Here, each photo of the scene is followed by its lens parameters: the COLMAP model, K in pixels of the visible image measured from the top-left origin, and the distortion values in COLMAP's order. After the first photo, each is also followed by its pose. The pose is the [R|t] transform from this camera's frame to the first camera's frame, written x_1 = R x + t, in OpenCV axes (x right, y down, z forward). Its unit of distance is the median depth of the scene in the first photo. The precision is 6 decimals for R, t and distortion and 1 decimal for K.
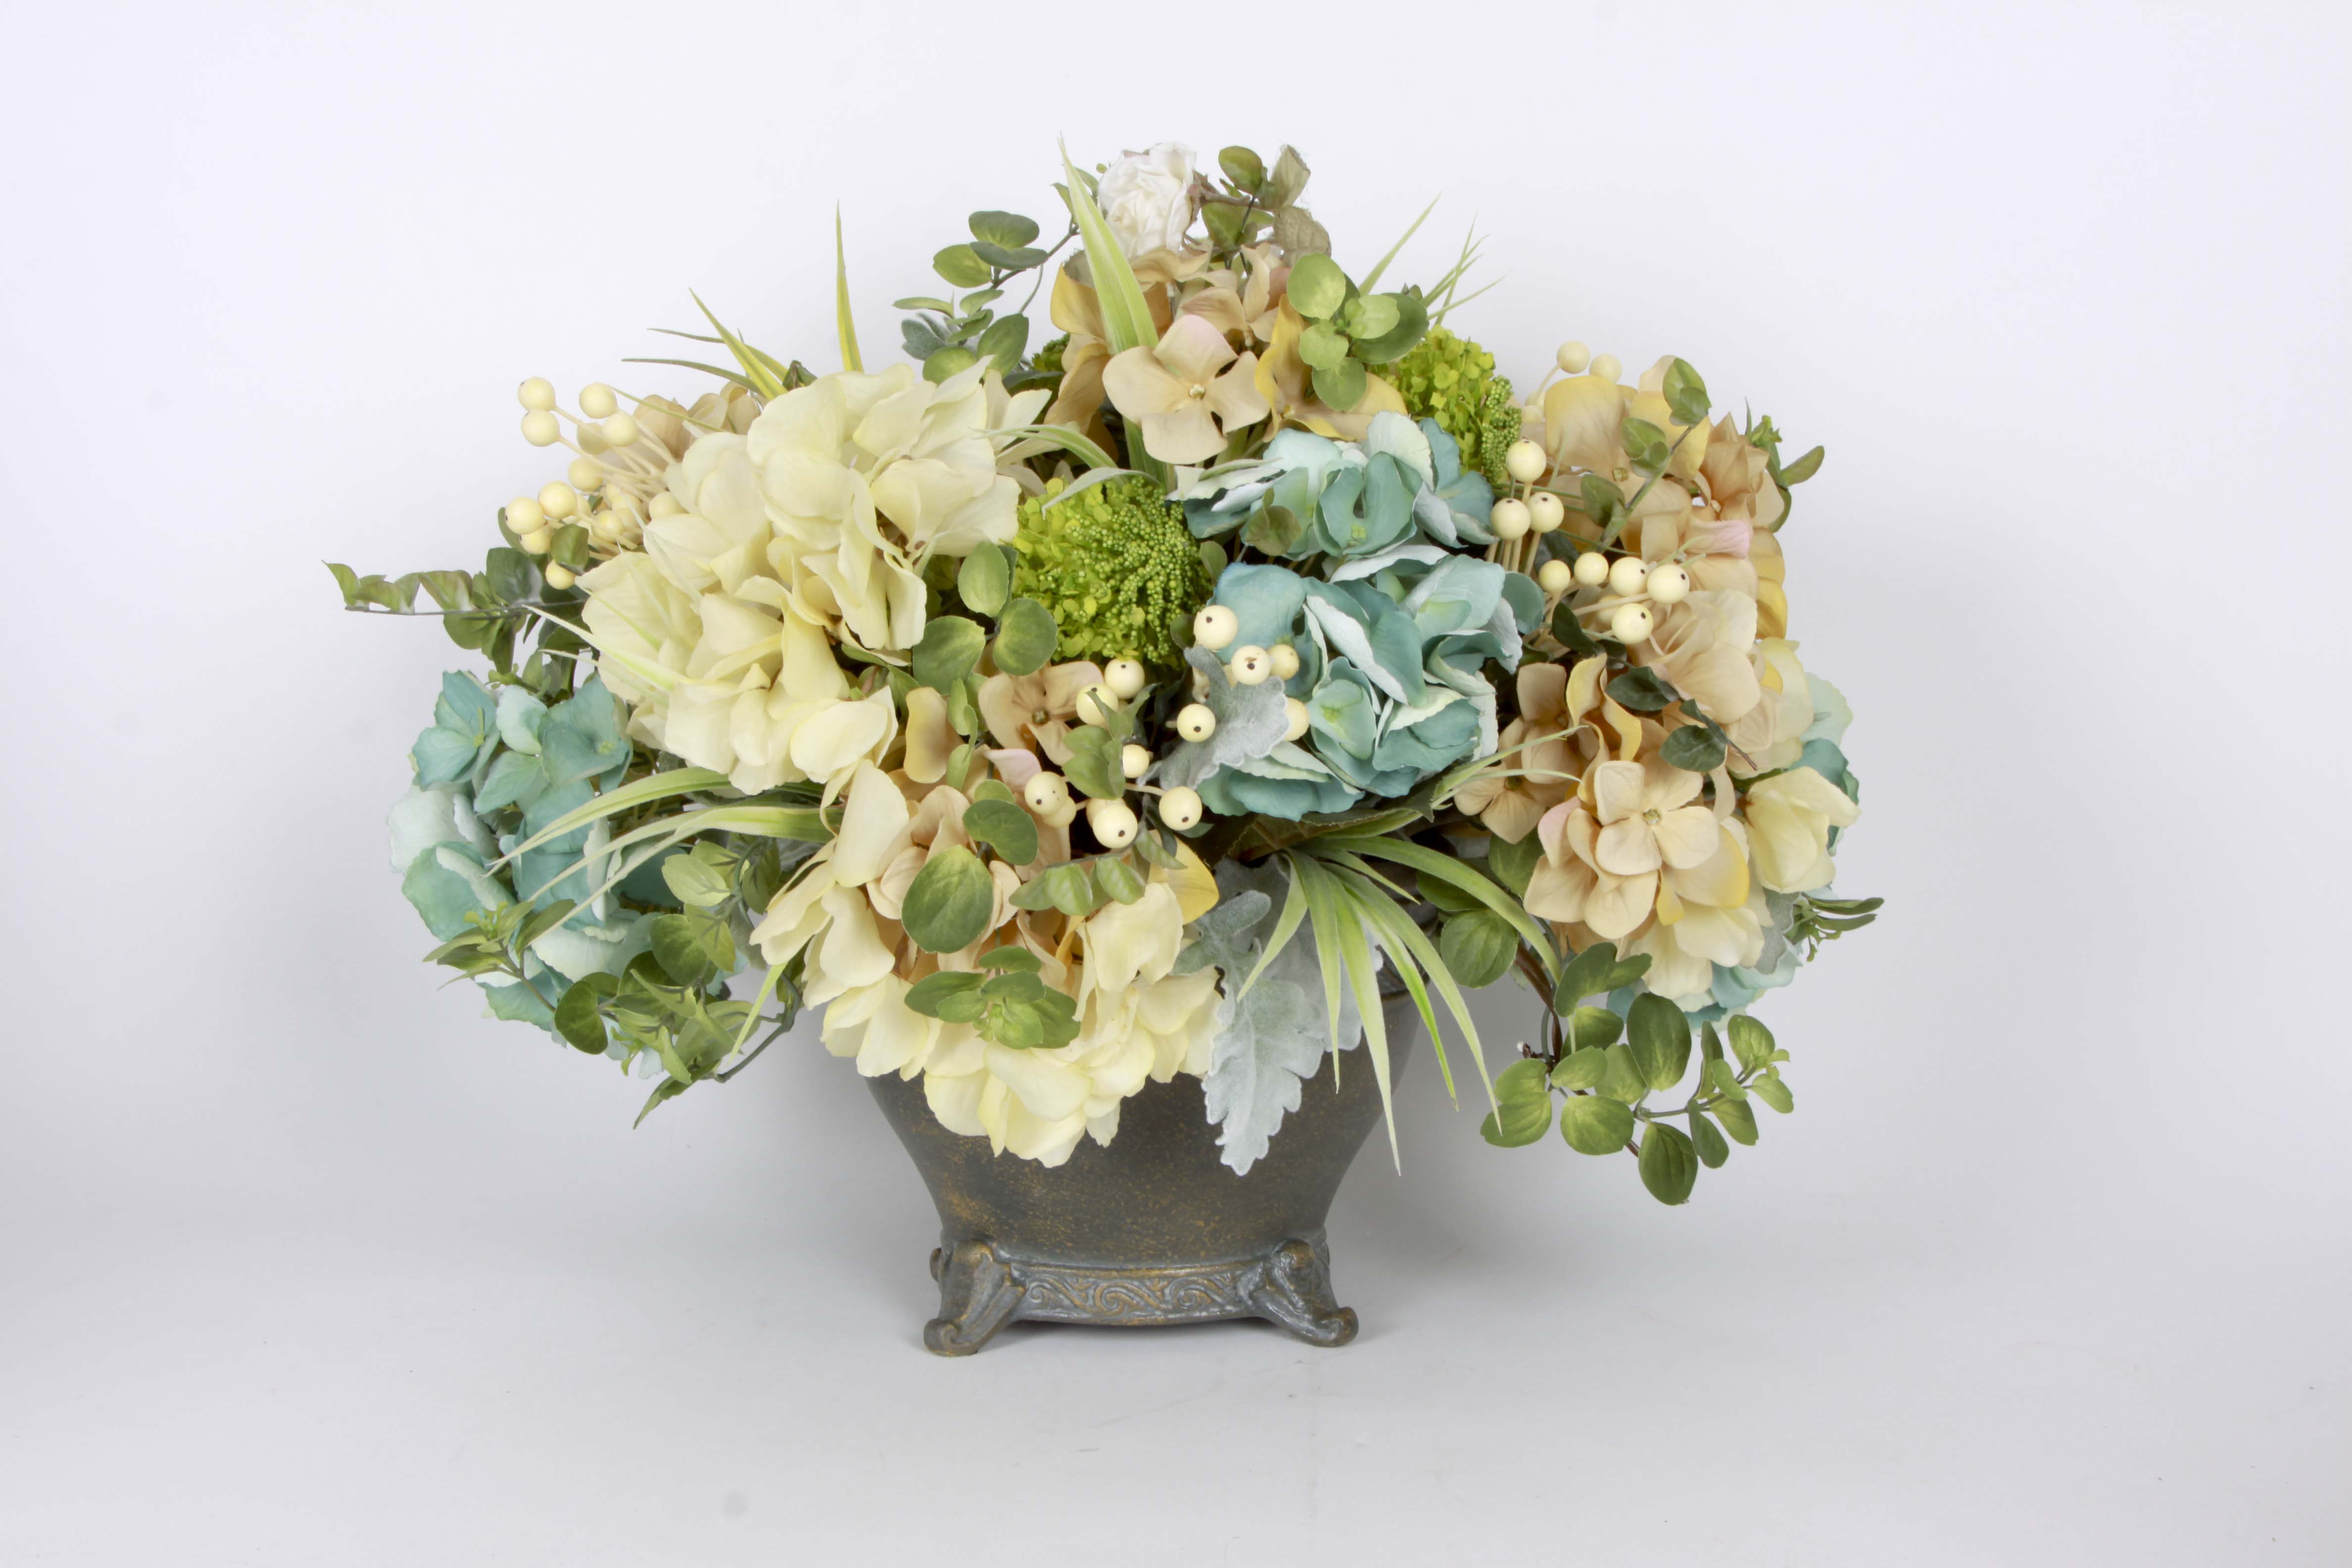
lens RADIAL K [[3355.5, 0, 1184.3], [0, 3355.5, 795.8], [0, 0, 1]] dist [-0.036448, 0.000000]
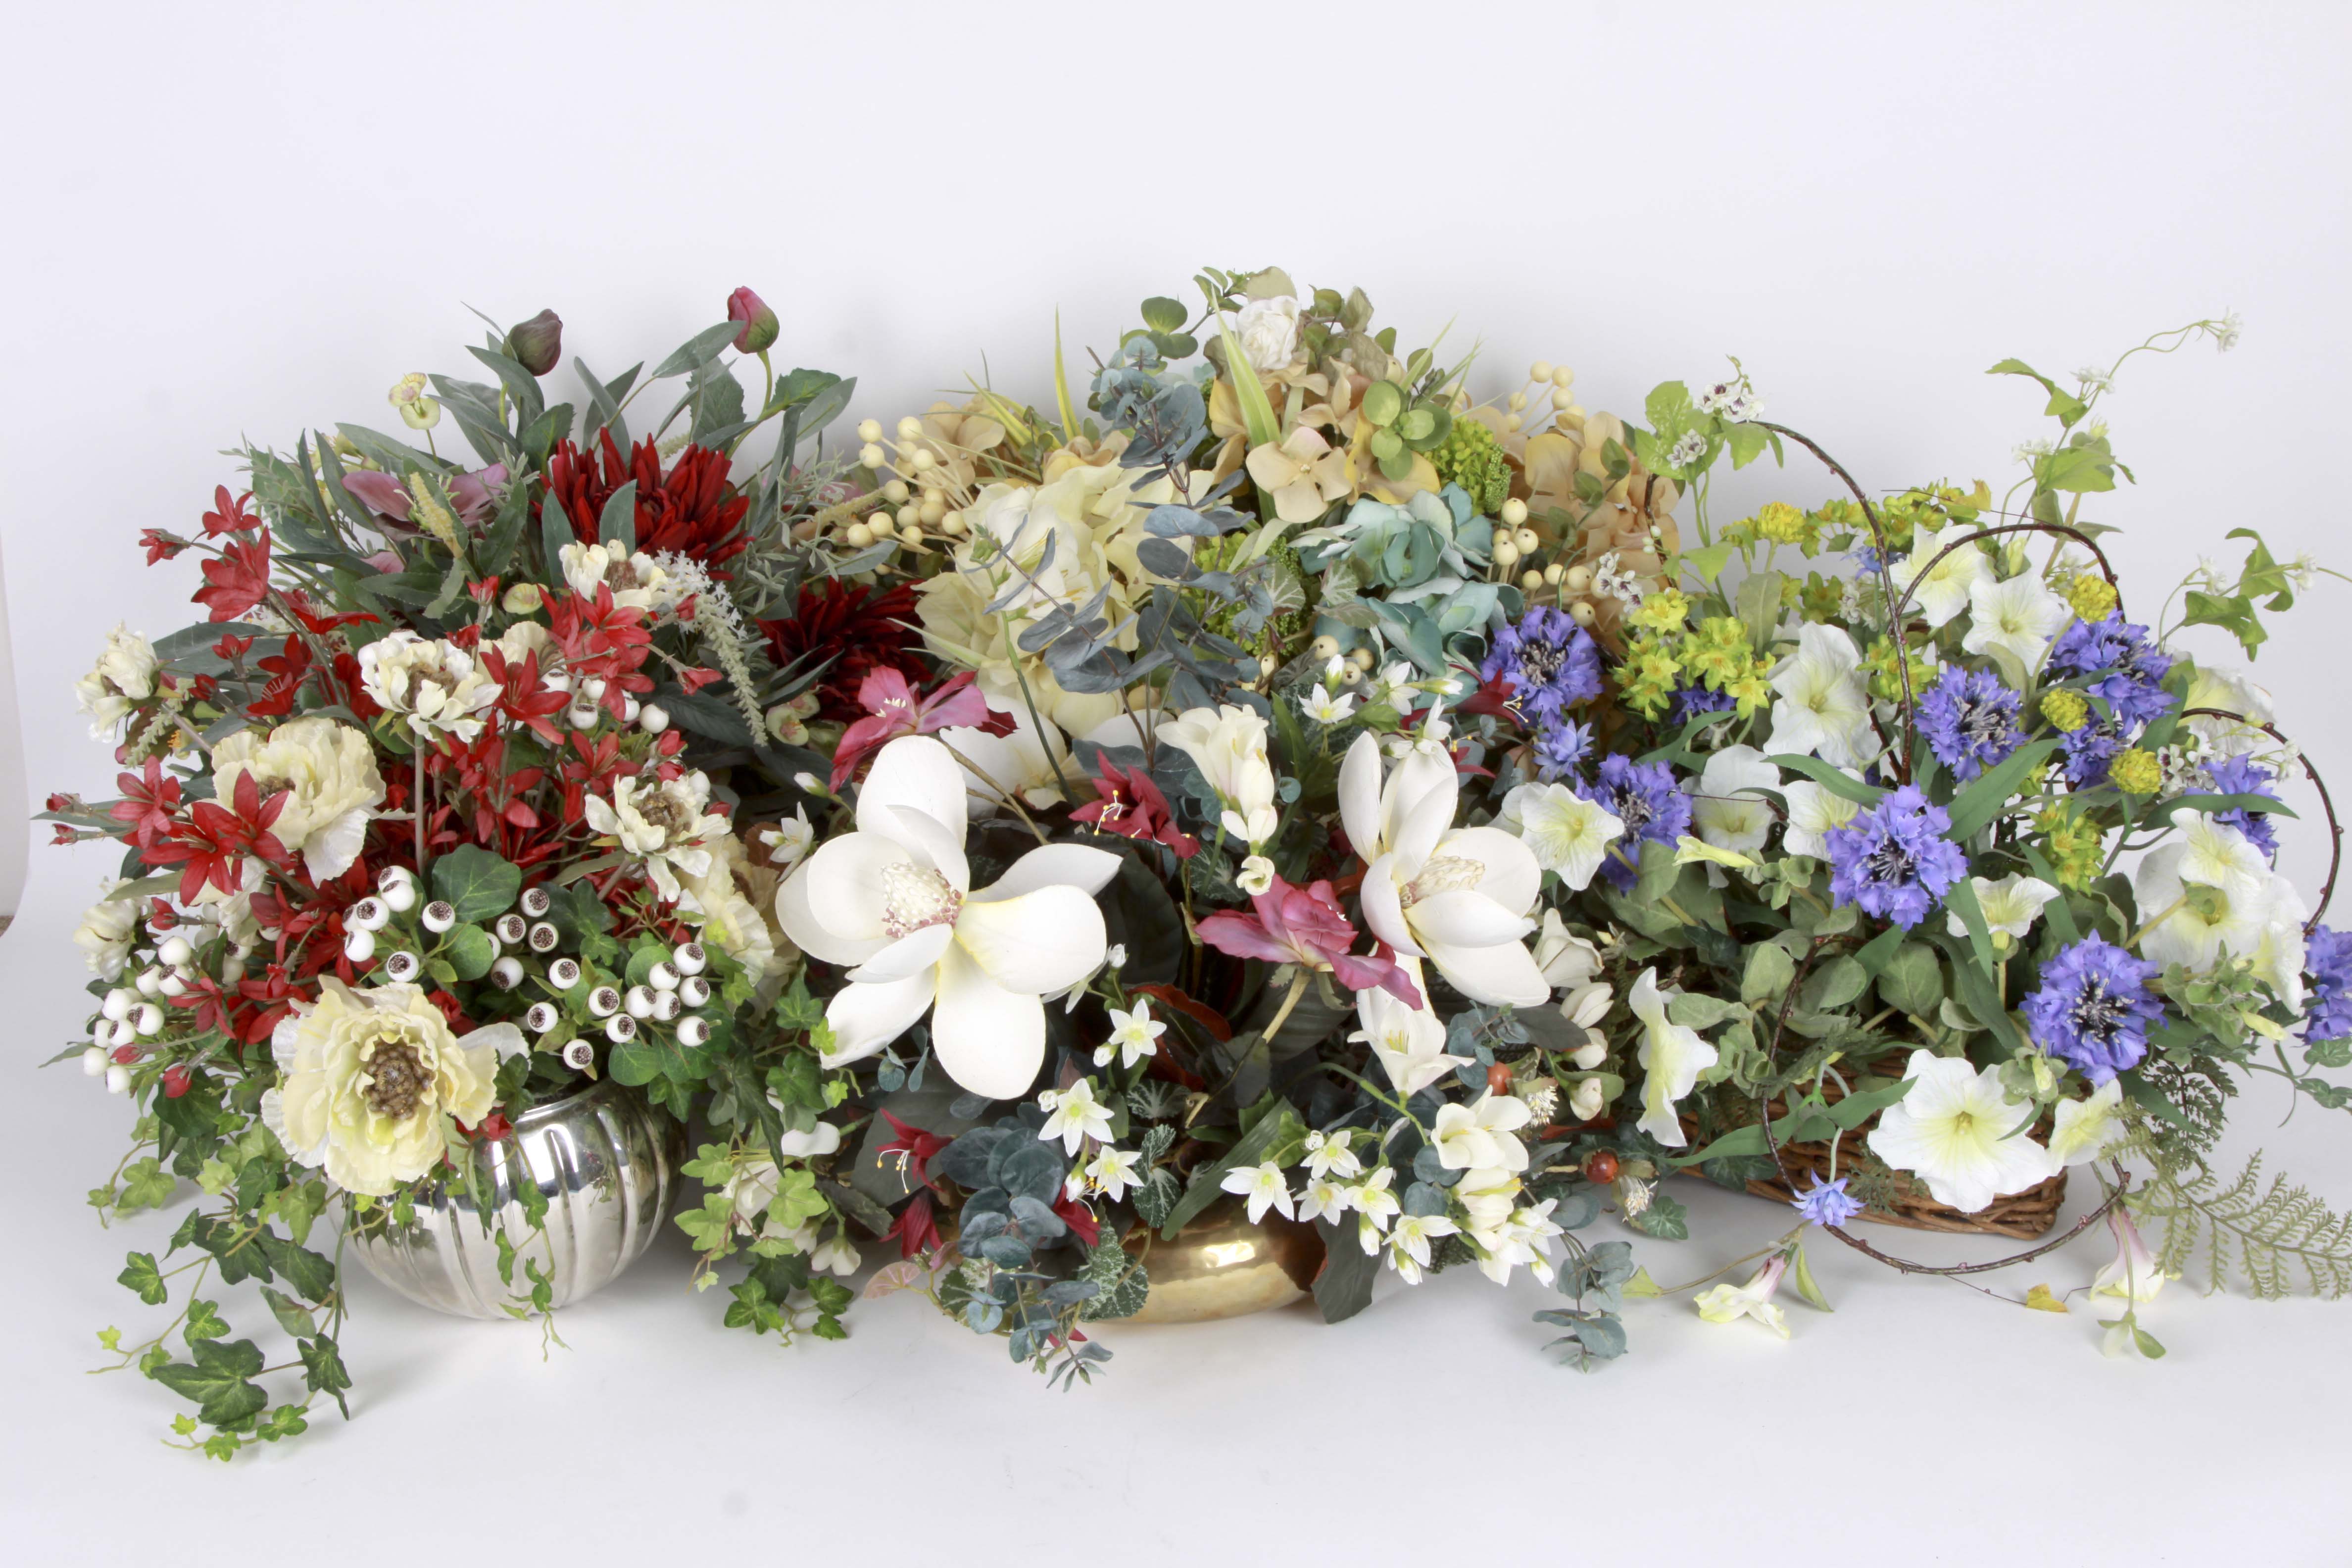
lens RADIAL K [[3355.5, 0, 1190.2], [0, 3355.5, 770.8], [0, 0, 1]] dist [-0.036448, 0.000000]
pose [[0.999777, -0.015420, 0.014396, -0.074409], [0.012852, 0.986377, 0.163999, -0.237153], [-0.016728, -0.163778, 0.986355, -0.570803]]
